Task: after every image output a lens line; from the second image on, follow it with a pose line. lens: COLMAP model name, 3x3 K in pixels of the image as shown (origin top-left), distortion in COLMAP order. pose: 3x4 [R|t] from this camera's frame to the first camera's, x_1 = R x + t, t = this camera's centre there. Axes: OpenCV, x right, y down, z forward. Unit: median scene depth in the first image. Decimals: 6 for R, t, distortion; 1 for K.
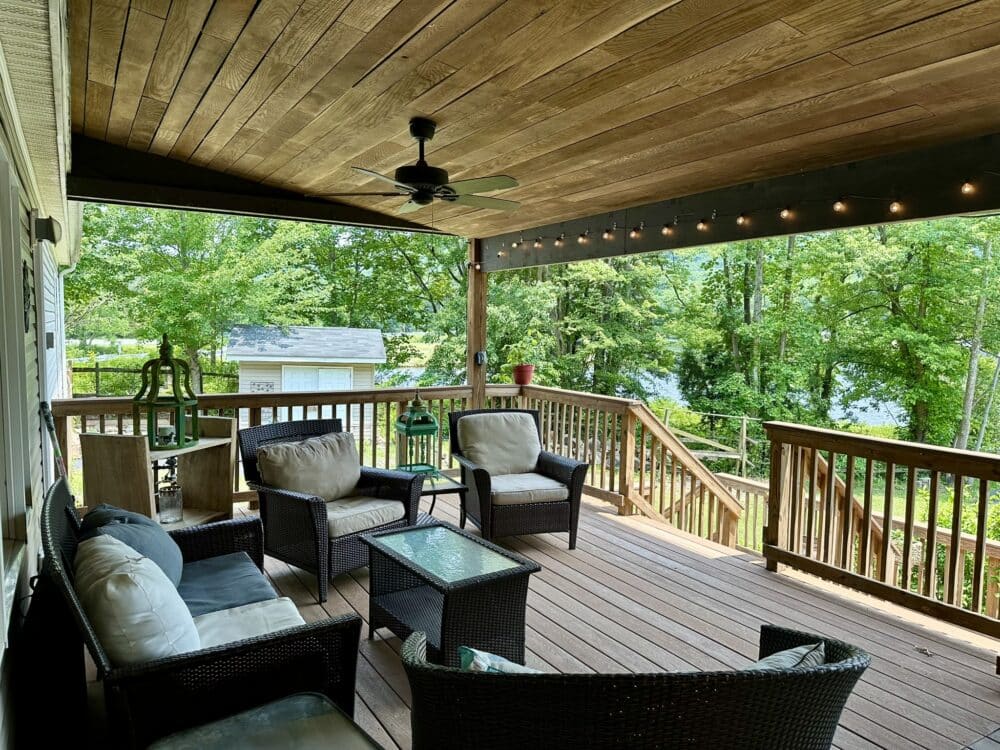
lens RADIAL K [[695.5, 0, 497.8], [0, 695.5, 380.4], [0, 0, 1]] dist [0.086552, -0.108431]
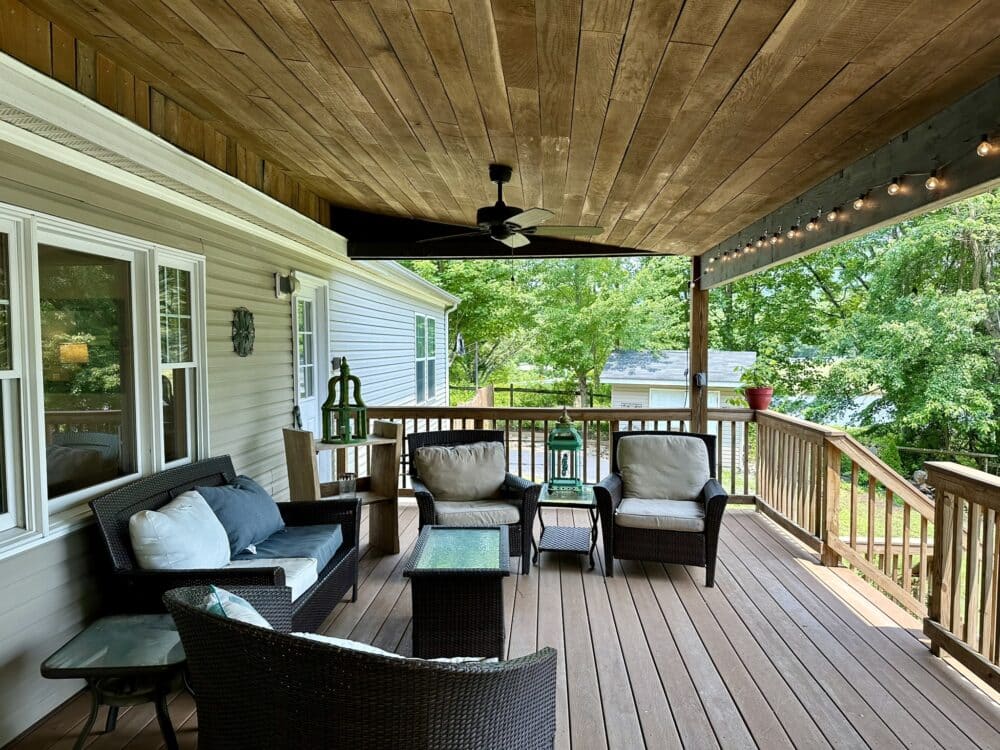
lens RADIAL K [[695.5, 0, 495.6], [0, 695.5, 380.6], [0, 0, 1]] dist [0.086552, -0.108431]
pose [[0.820155, 0.010186, -0.572050, 0.433926], [-0.030250, 0.999215, -0.025578, 0.002833], [0.571341, 0.038282, 0.819819, 0.072795]]
